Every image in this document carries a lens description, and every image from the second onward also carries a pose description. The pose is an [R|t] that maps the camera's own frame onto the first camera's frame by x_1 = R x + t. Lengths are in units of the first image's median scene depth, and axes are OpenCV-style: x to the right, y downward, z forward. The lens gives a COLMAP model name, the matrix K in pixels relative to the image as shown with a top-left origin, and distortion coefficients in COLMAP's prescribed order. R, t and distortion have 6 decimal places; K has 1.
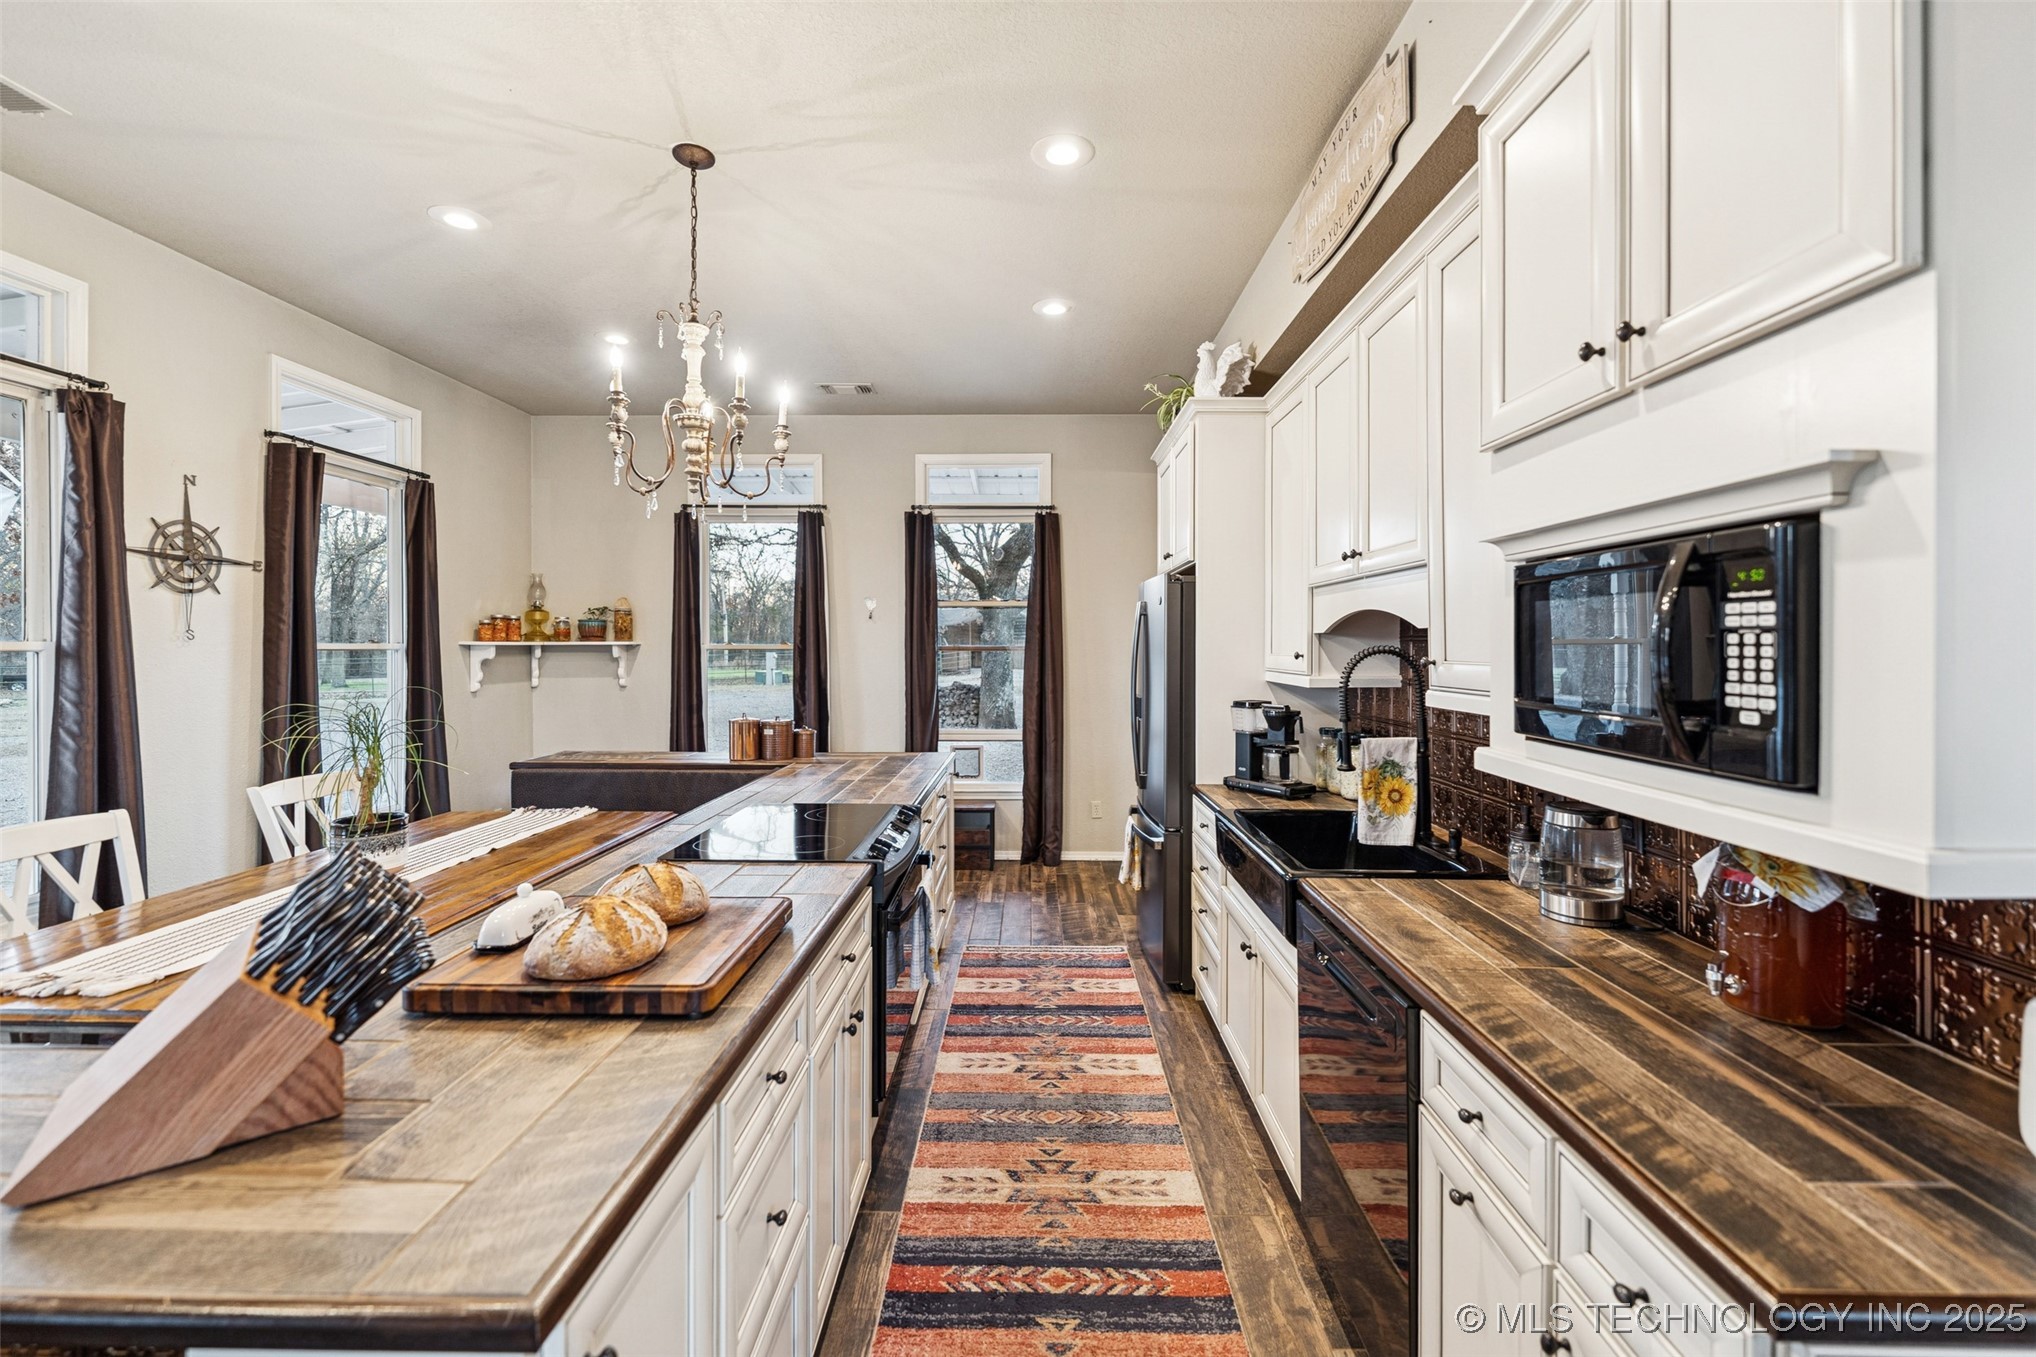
lens RADIAL K [[845.9, 0, 1020.6], [0, 845.9, 646.9], [0, 0, 1]] dist [0.000897, -0.000272]
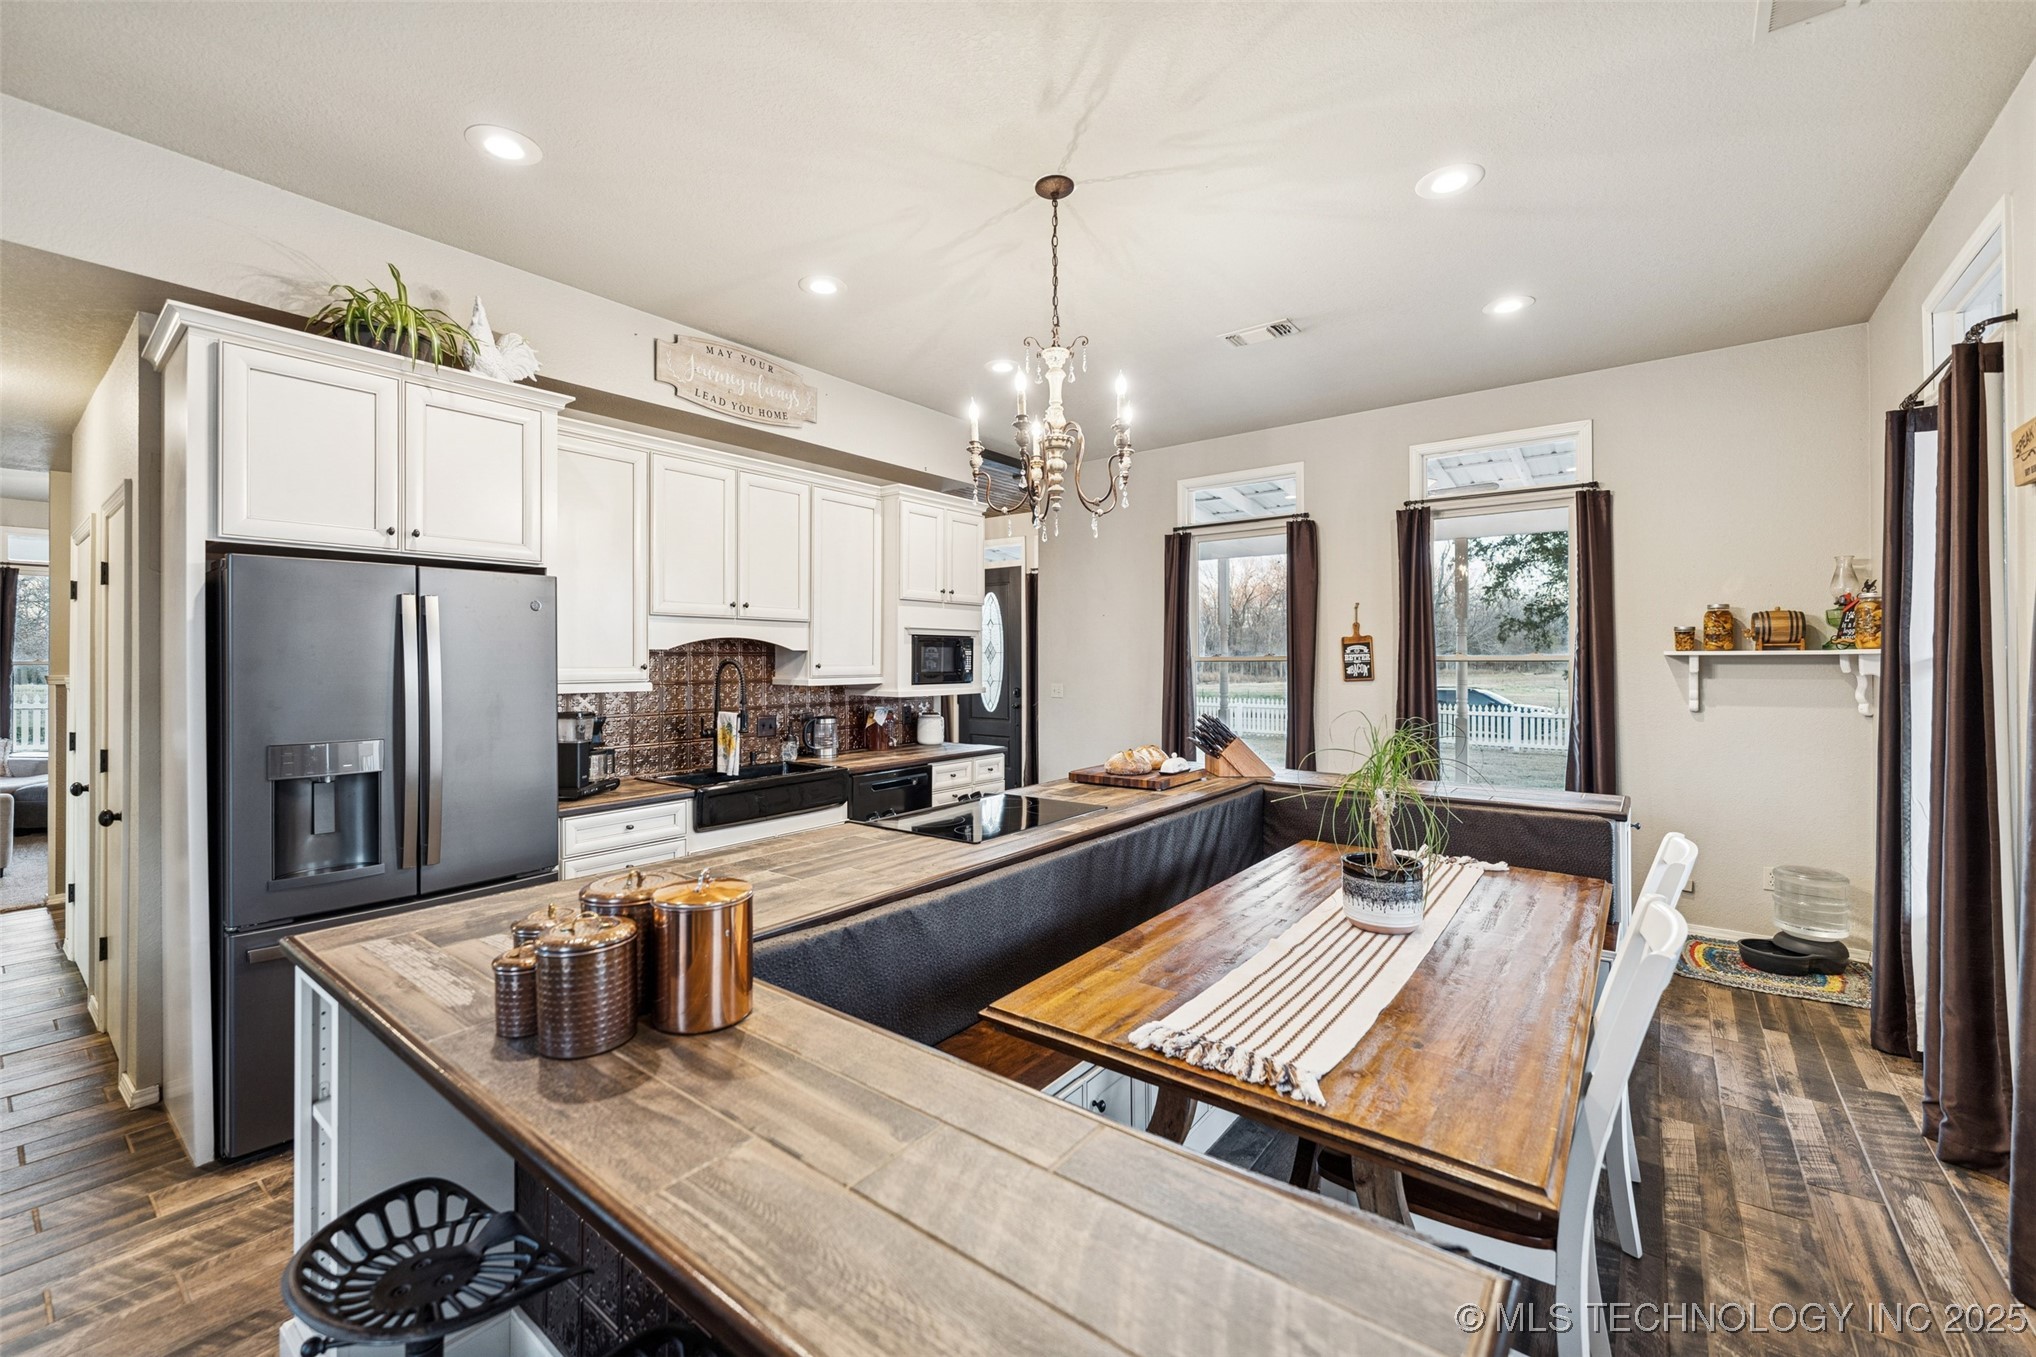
lens RADIAL K [[827.6, 0, 1009.8], [0, 827.6, 661.7], [0, 0, 1]] dist [0.000714, -0.000530]
pose [[-0.801027, -0.002159, 0.598624, -0.874713], [0.002498, 0.999973, 0.006950, -0.005038], [-0.598623, 0.007063, -0.801000, 1.699931]]
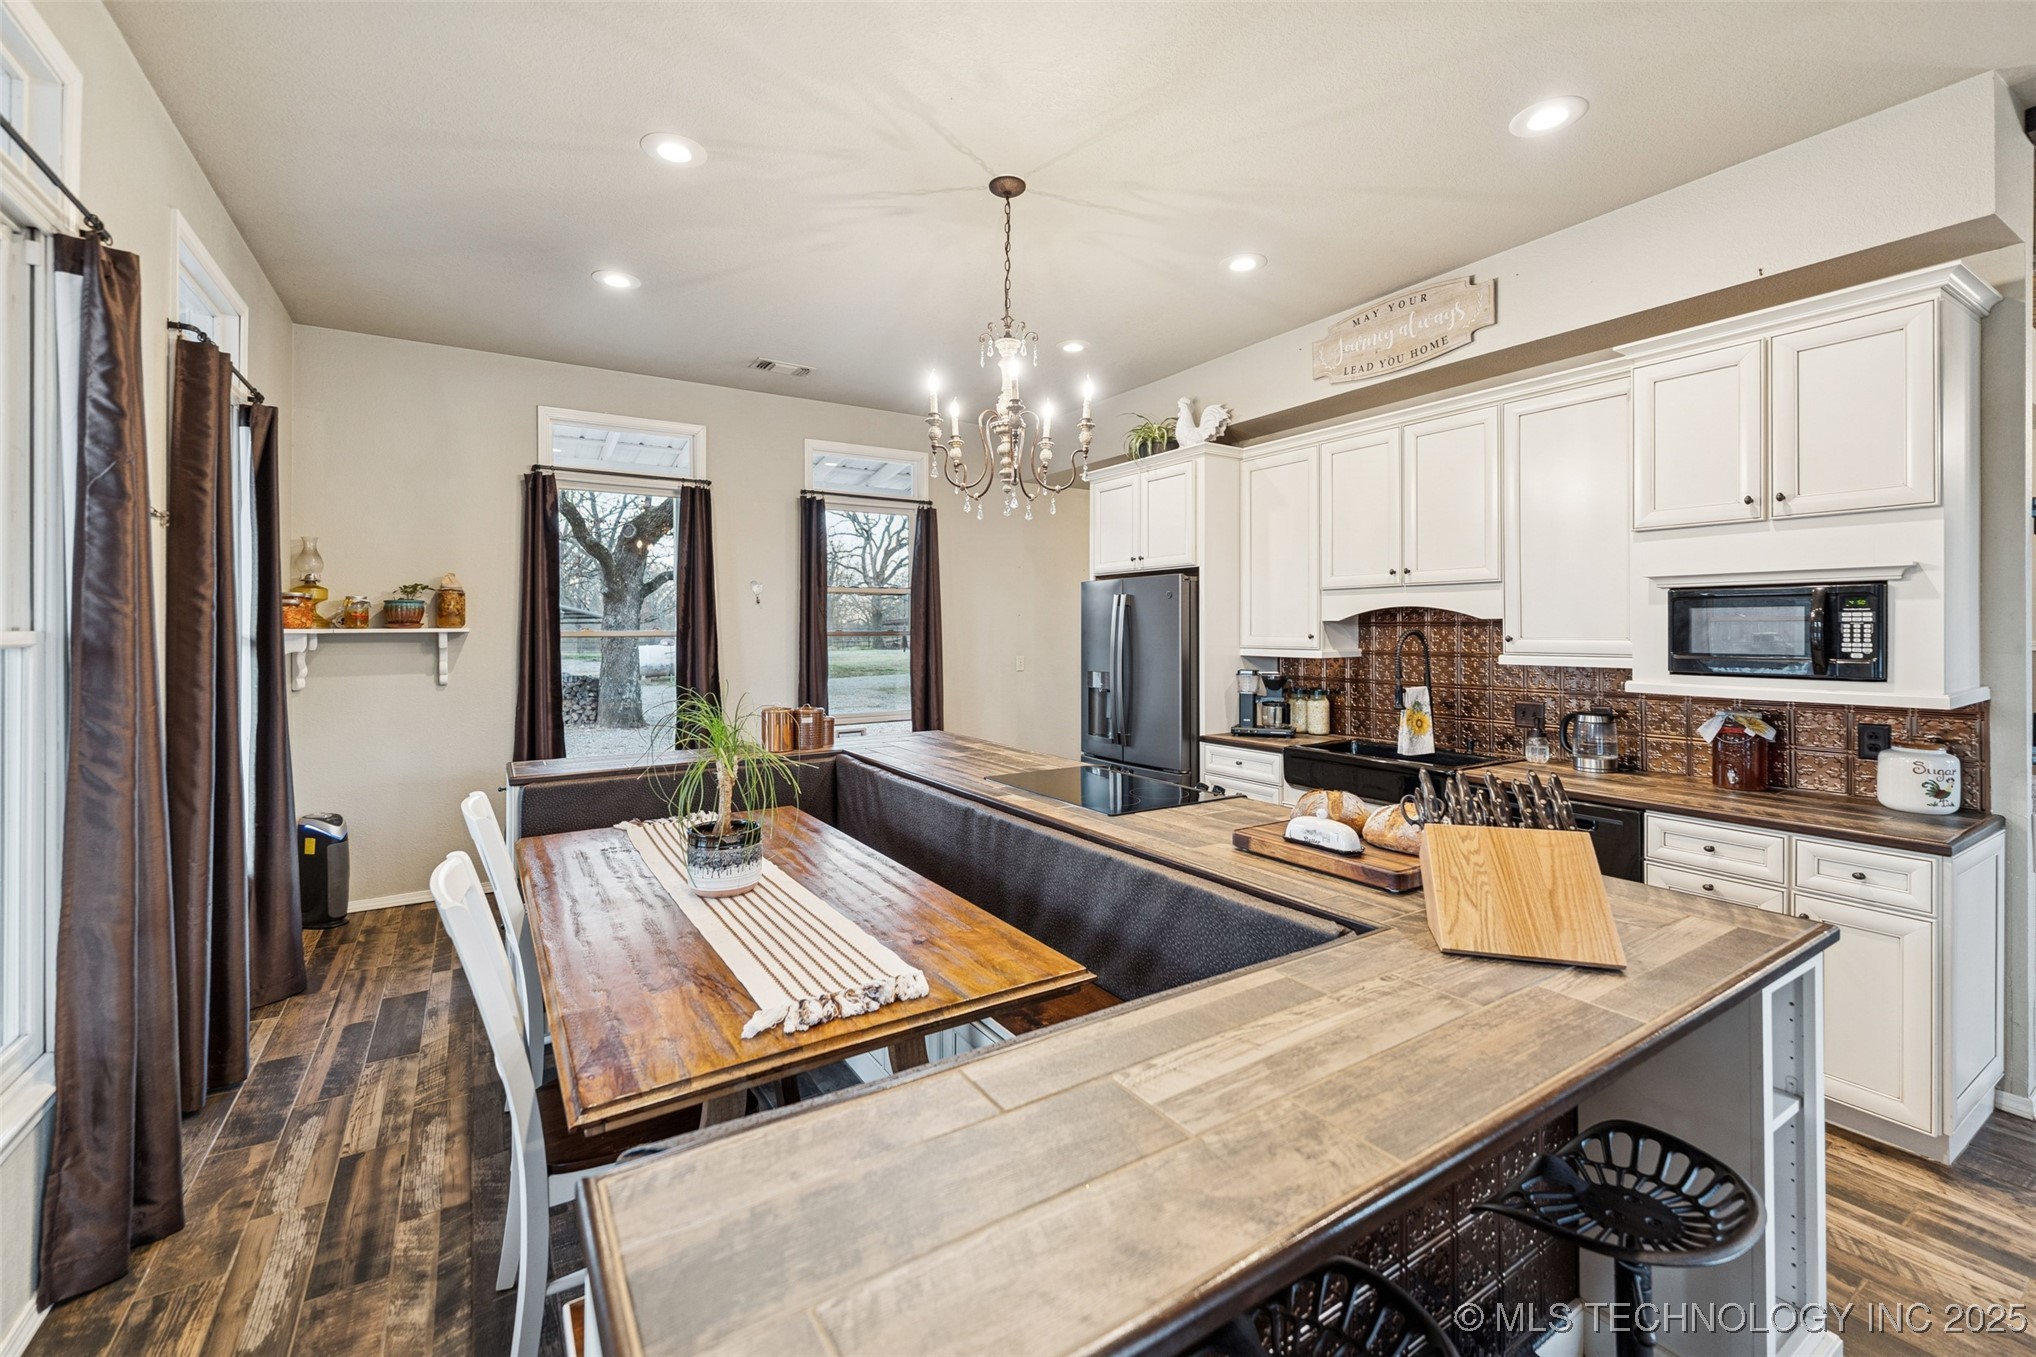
lens RADIAL K [[844.1, 0, 1018.4], [0, 844.1, 625.1], [0, 0, 1]] dist [0.002631, 0.000137]
pose [[0.833484, -0.001116, 0.552543, -0.901547], [0.005232, 0.999969, -0.005873, -0.003435], [-0.552519, 0.007786, 0.833464, 0.074924]]
